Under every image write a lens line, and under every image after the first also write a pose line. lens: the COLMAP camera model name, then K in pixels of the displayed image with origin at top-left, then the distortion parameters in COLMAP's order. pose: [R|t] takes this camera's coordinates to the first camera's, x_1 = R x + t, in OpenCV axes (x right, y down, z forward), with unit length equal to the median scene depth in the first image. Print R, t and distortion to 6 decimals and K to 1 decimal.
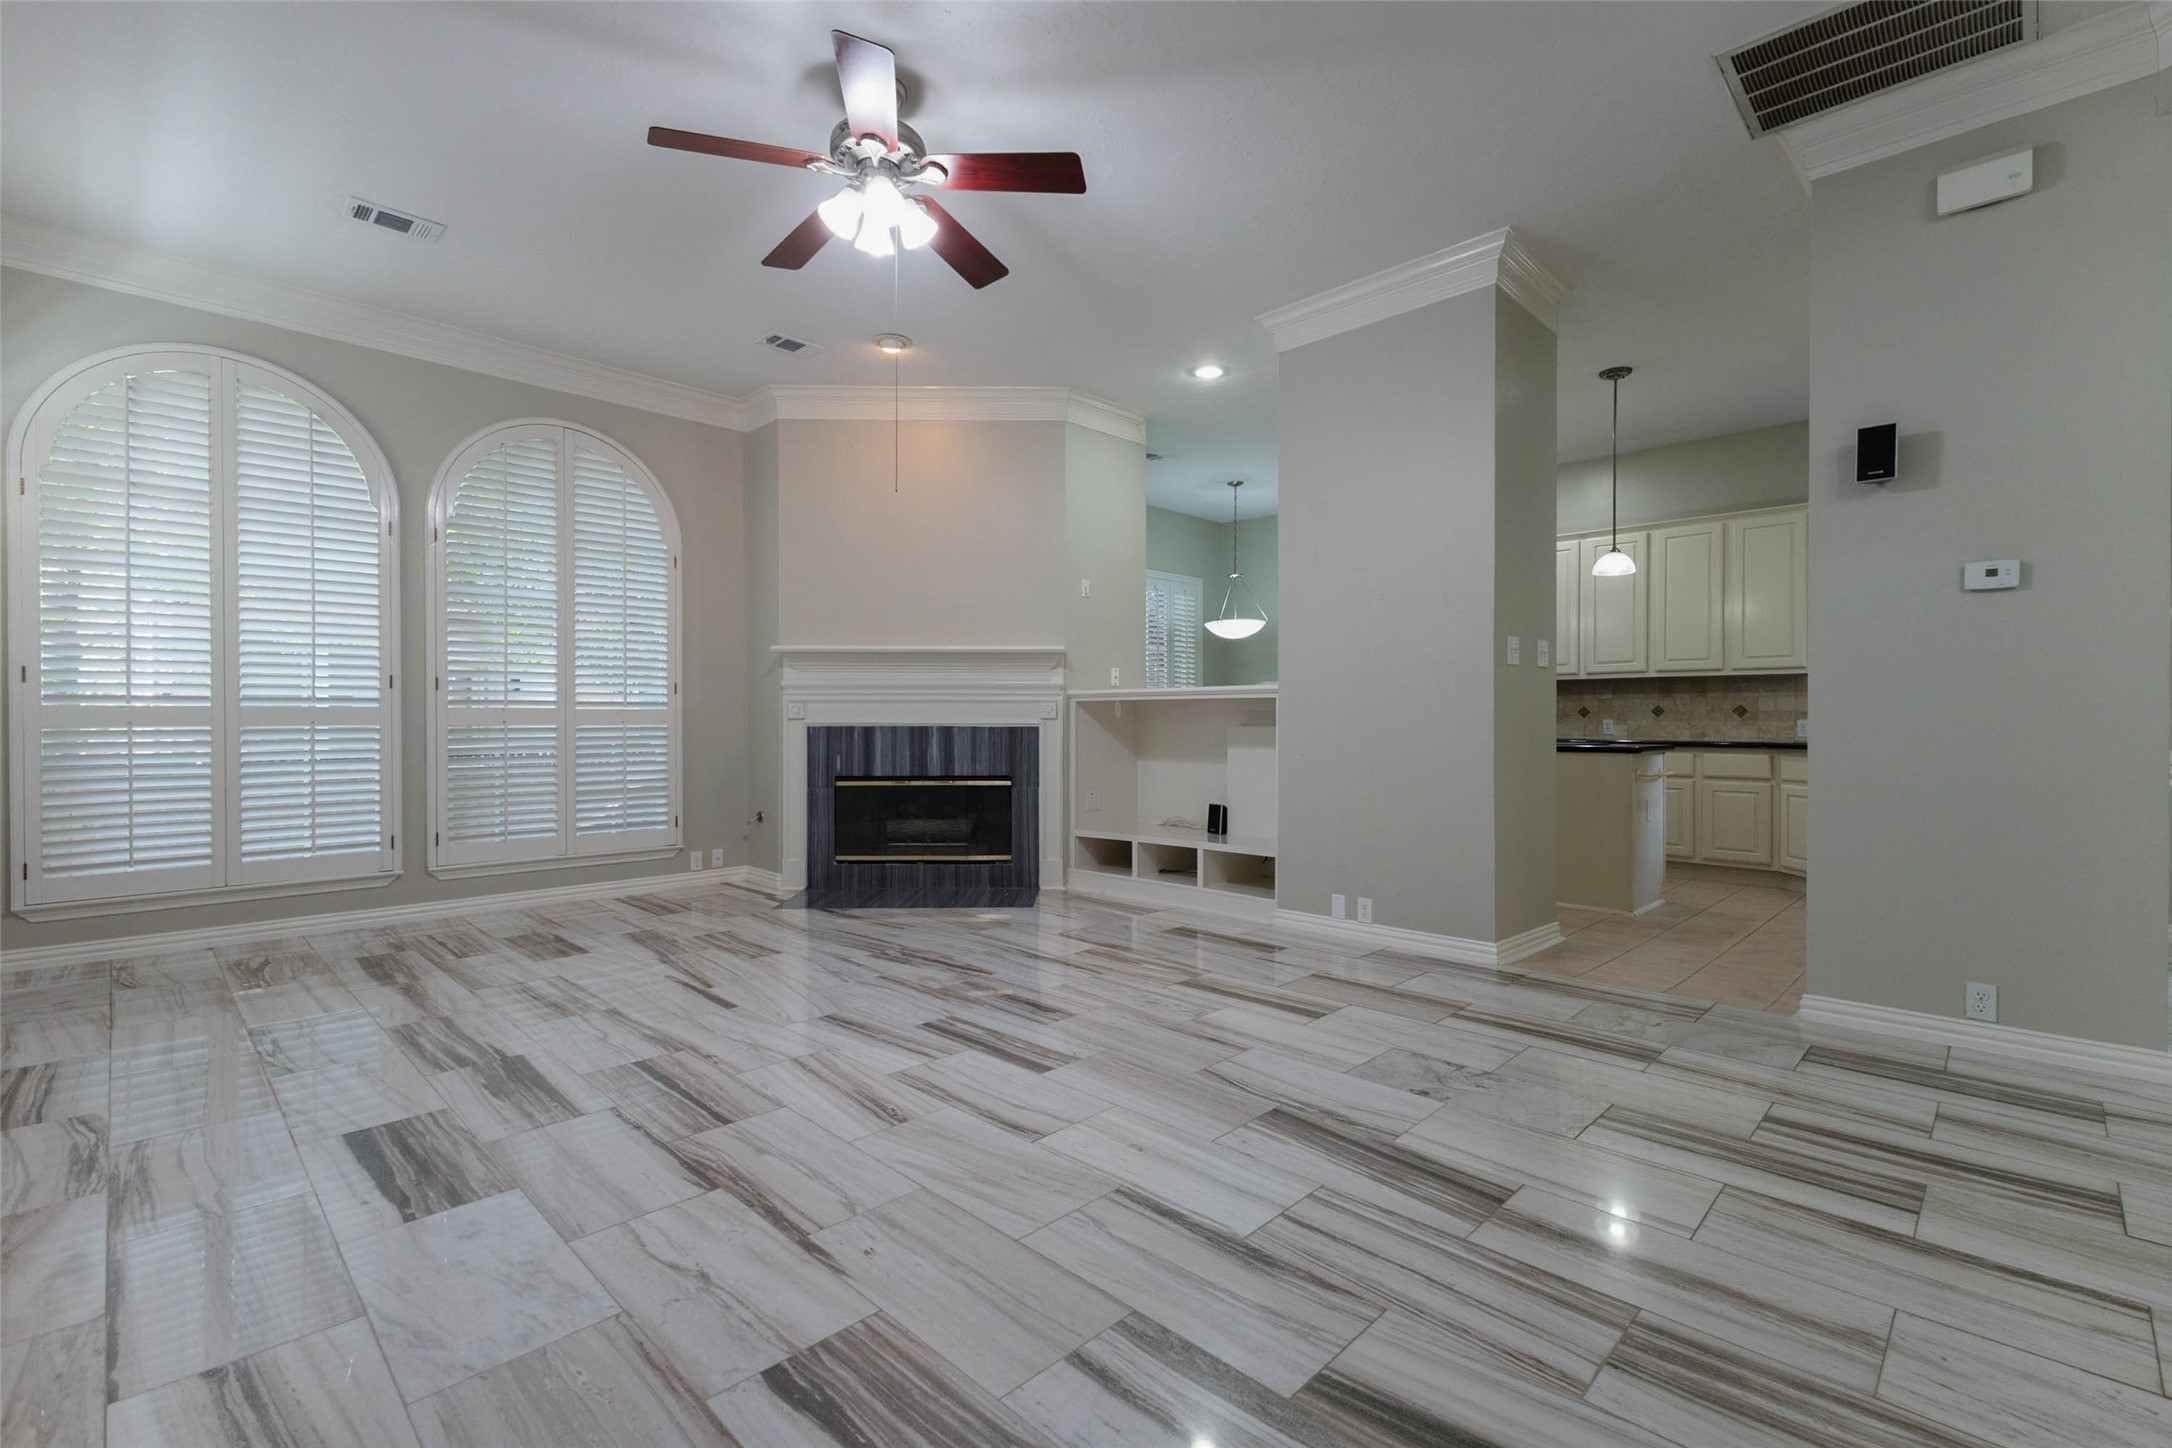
lens RADIAL K [[946.5, 0, 1091.3], [0, 946.5, 722.4], [0, 0, 1]] dist [0.007966, -0.000267]
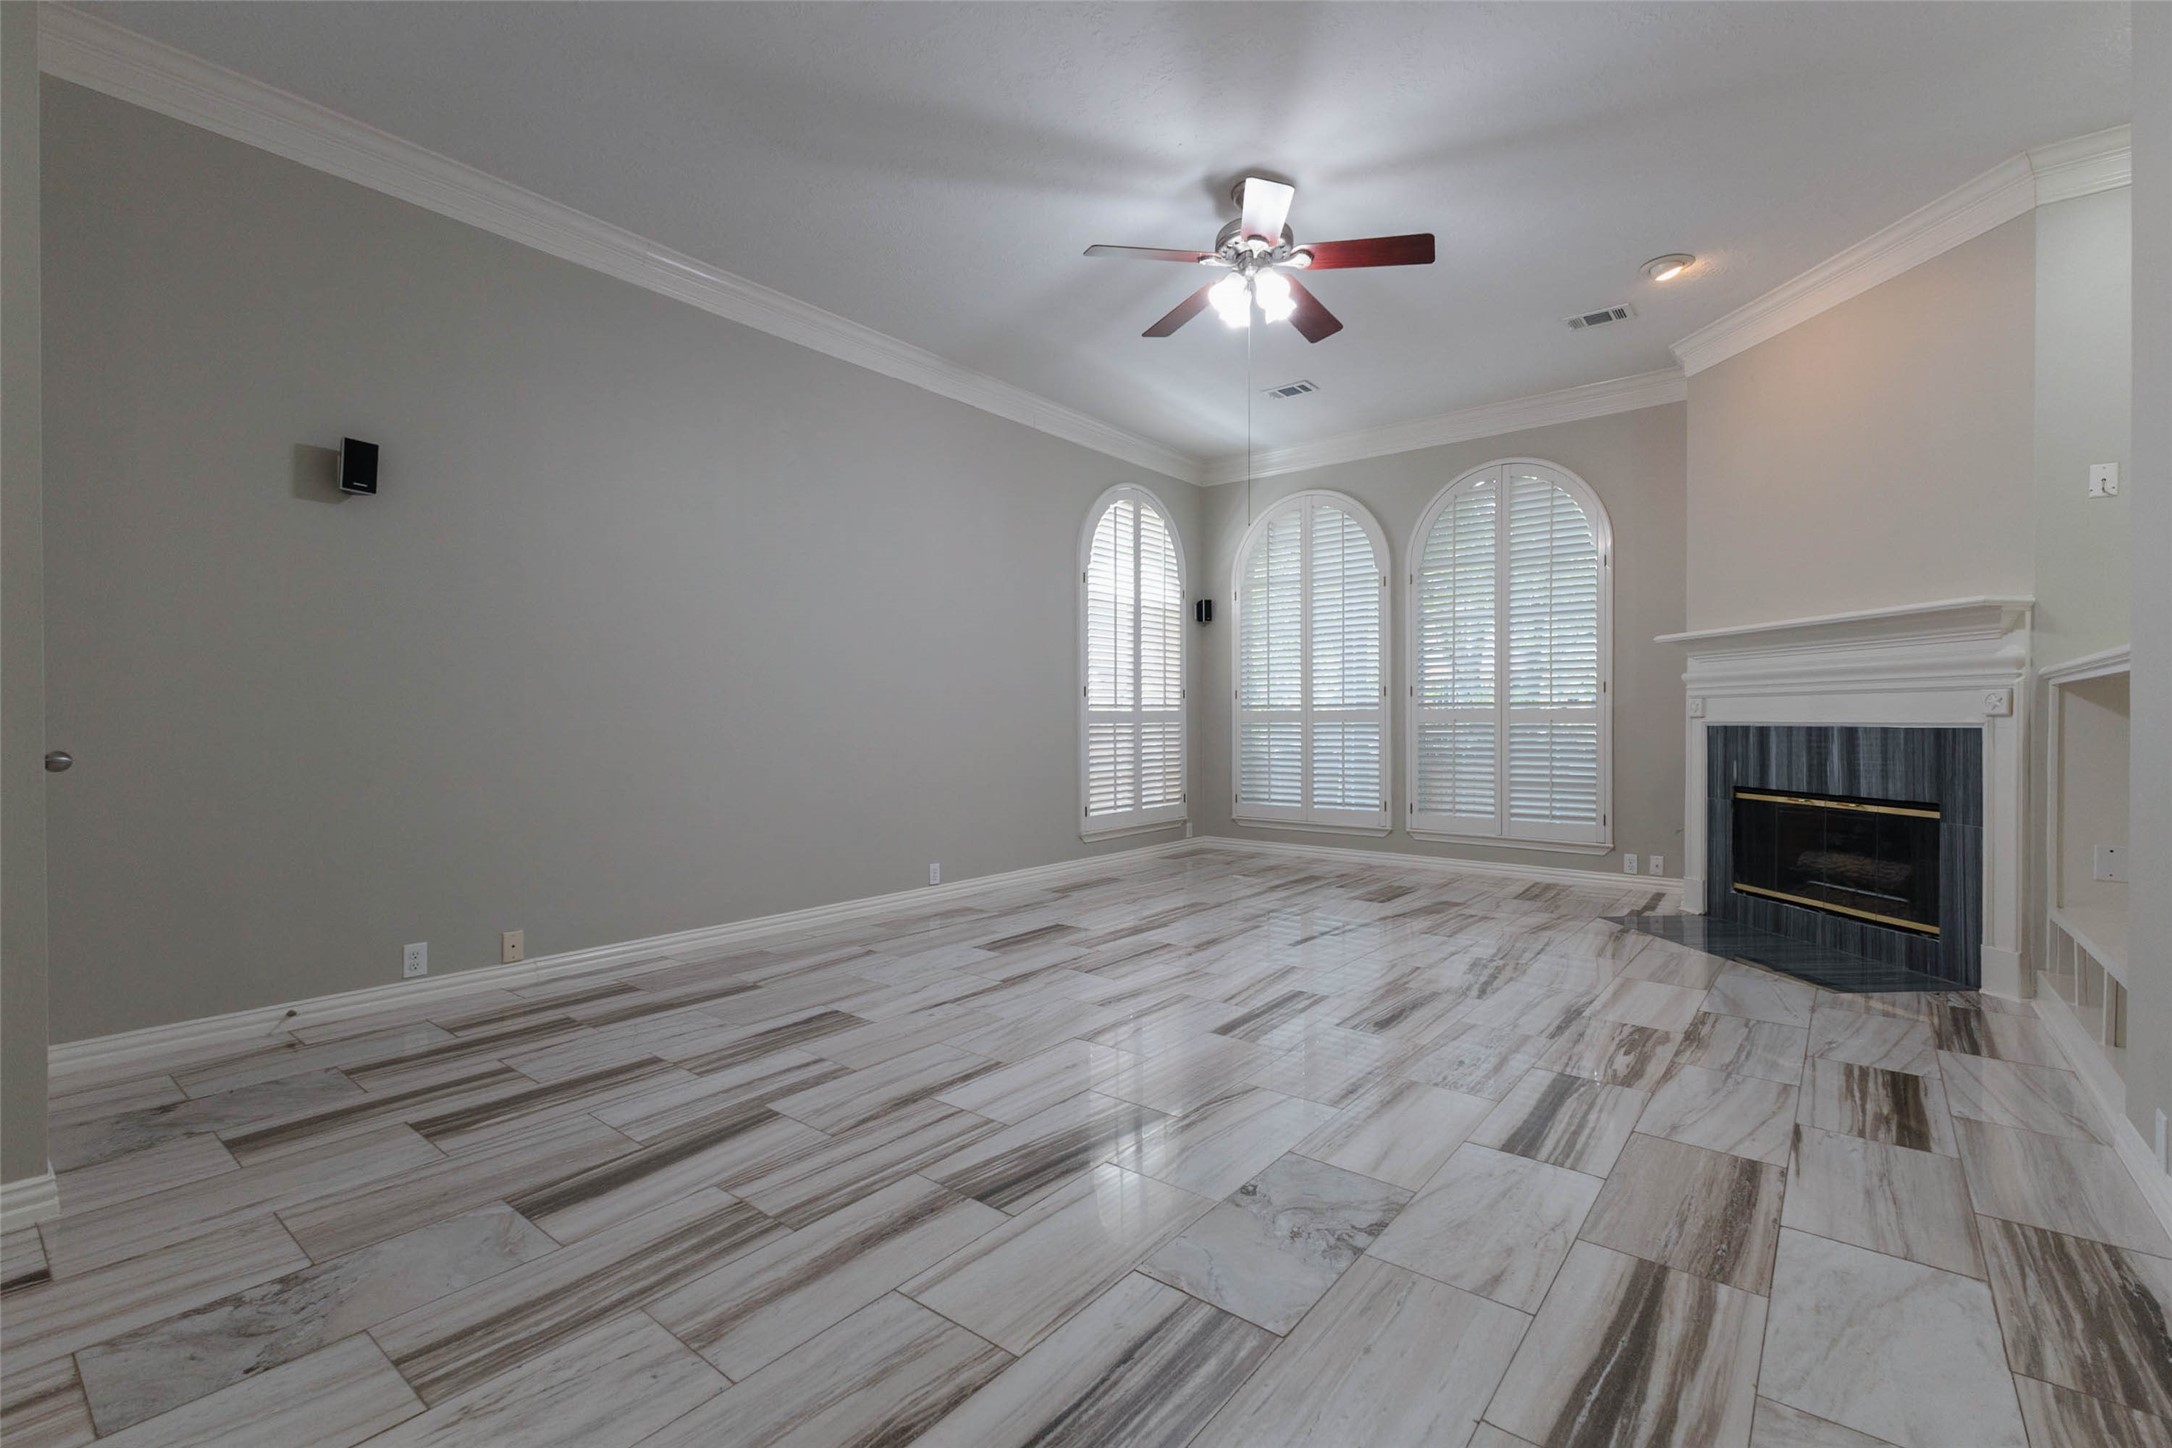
lens RADIAL K [[950.9, 0, 1090.6], [0, 950.9, 722.4], [0, 0, 1]] dist [0.020976, 0.000207]
pose [[0.104400, 0.001999, -0.994533, 0.763115], [-0.001537, 0.999997, 0.001848, 0.000962], [0.994534, 0.001336, 0.104403, 0.534163]]
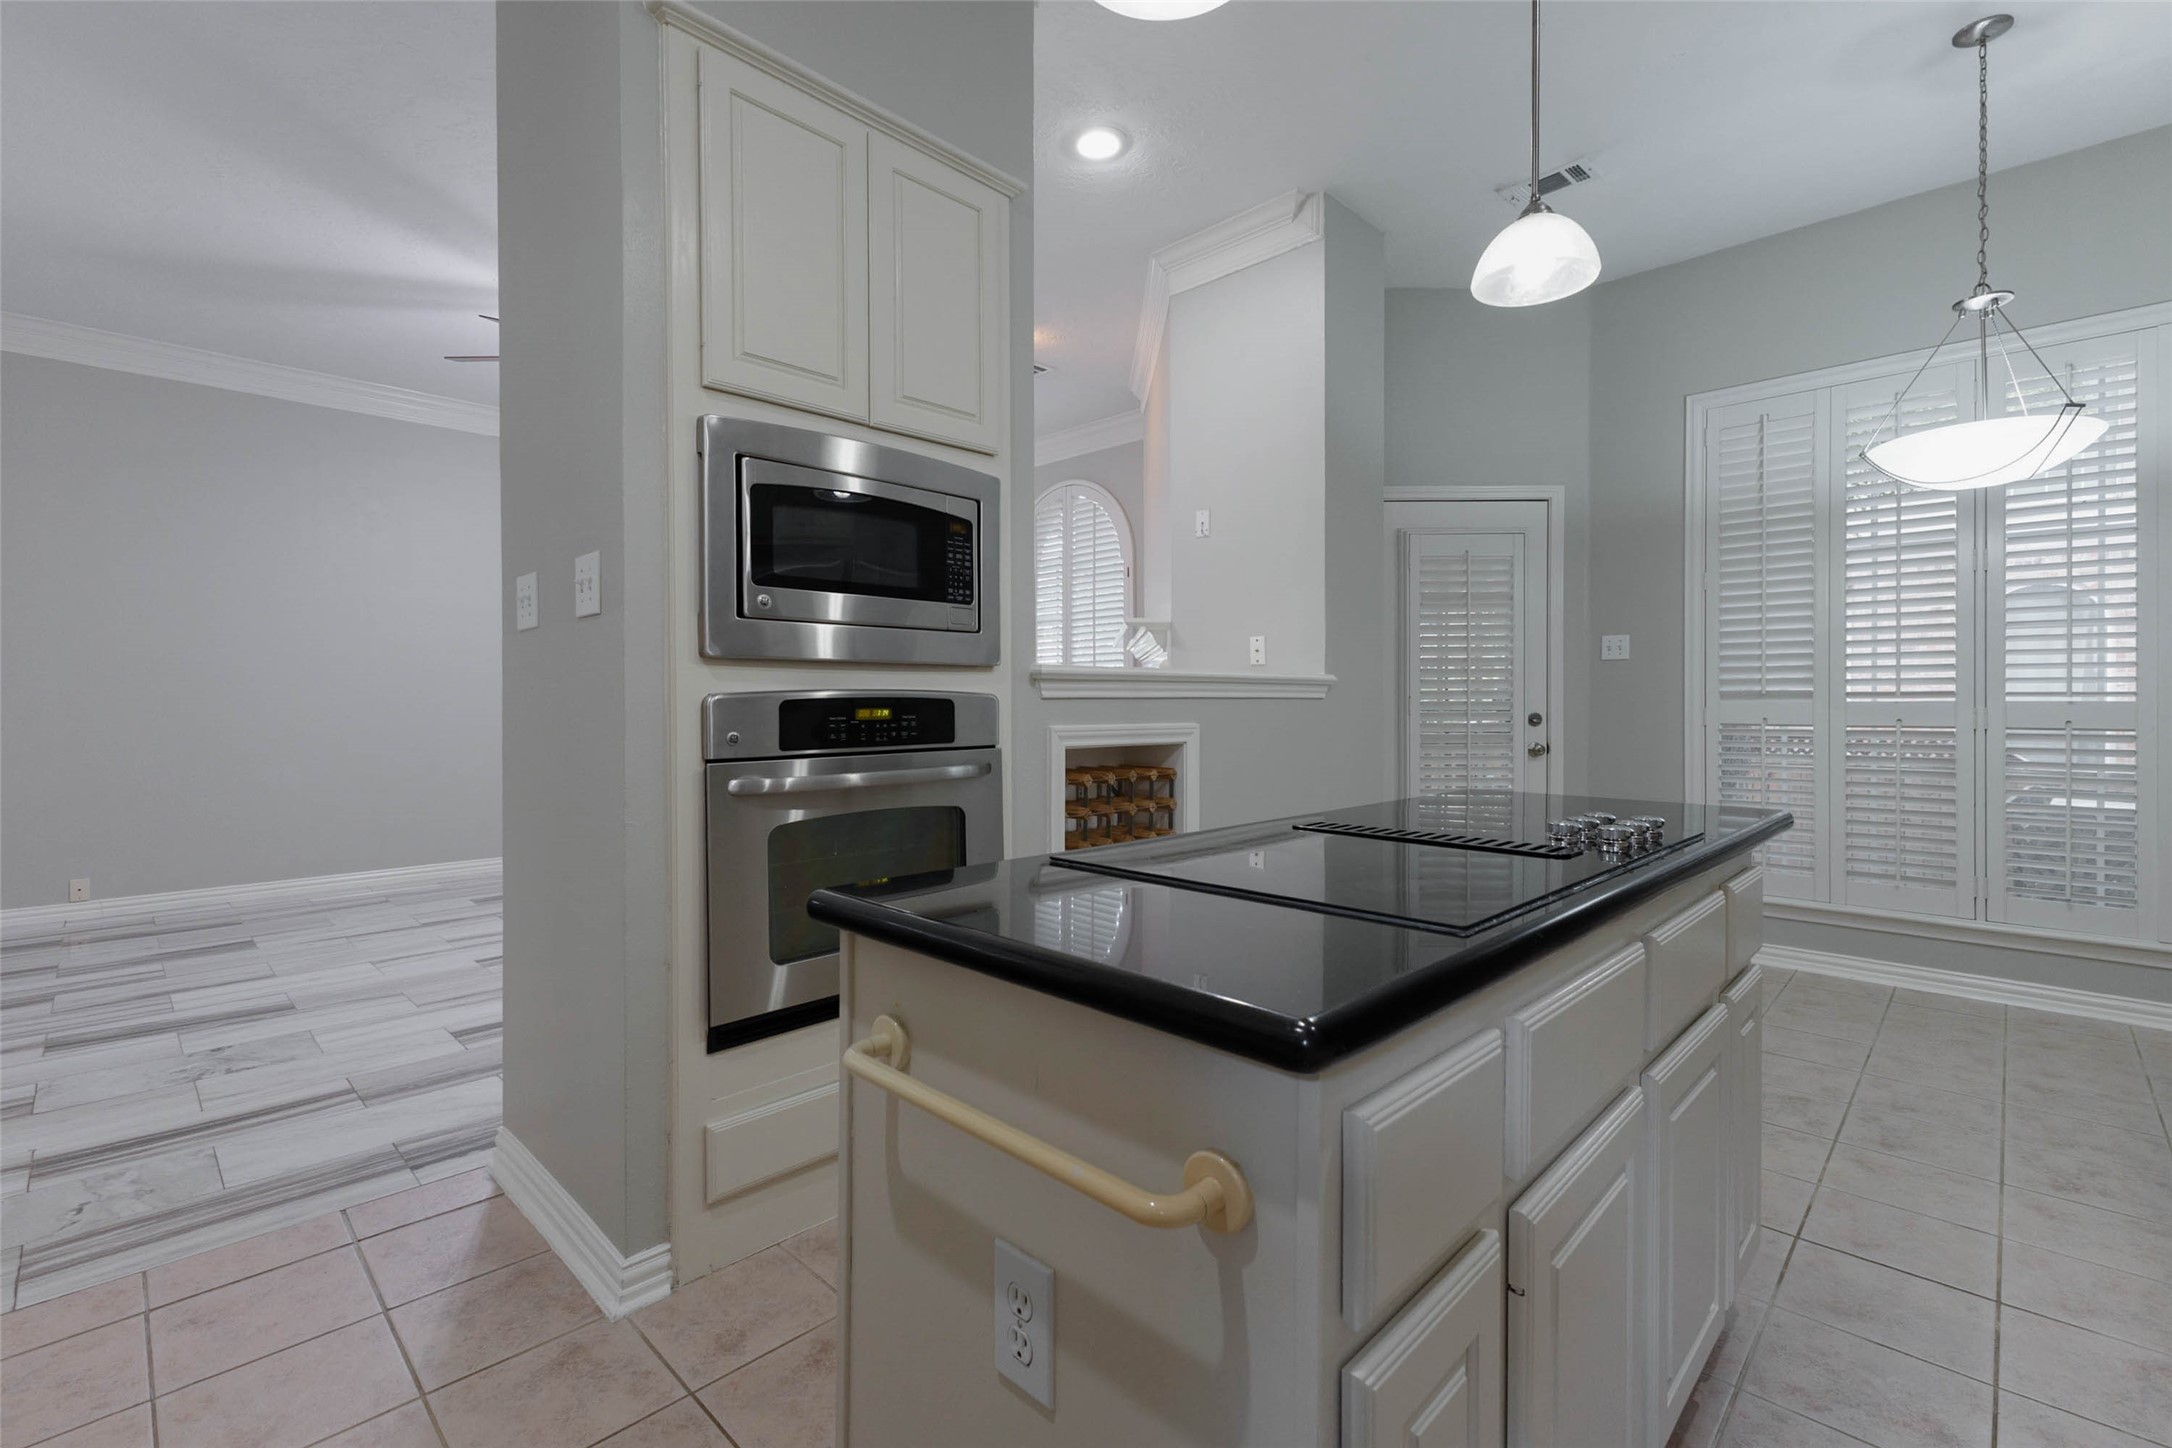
lens RADIAL K [[976.7, 0, 1094.9], [0, 976.7, 700.1], [0, 0, 1]] dist [0.003482, -0.000426]
pose [[0.006537, 0.002415, -0.999976, 1.052812], [-0.000030, 0.999997, 0.002414, -0.026153], [0.999979, 0.000014, 0.006537, 1.400455]]
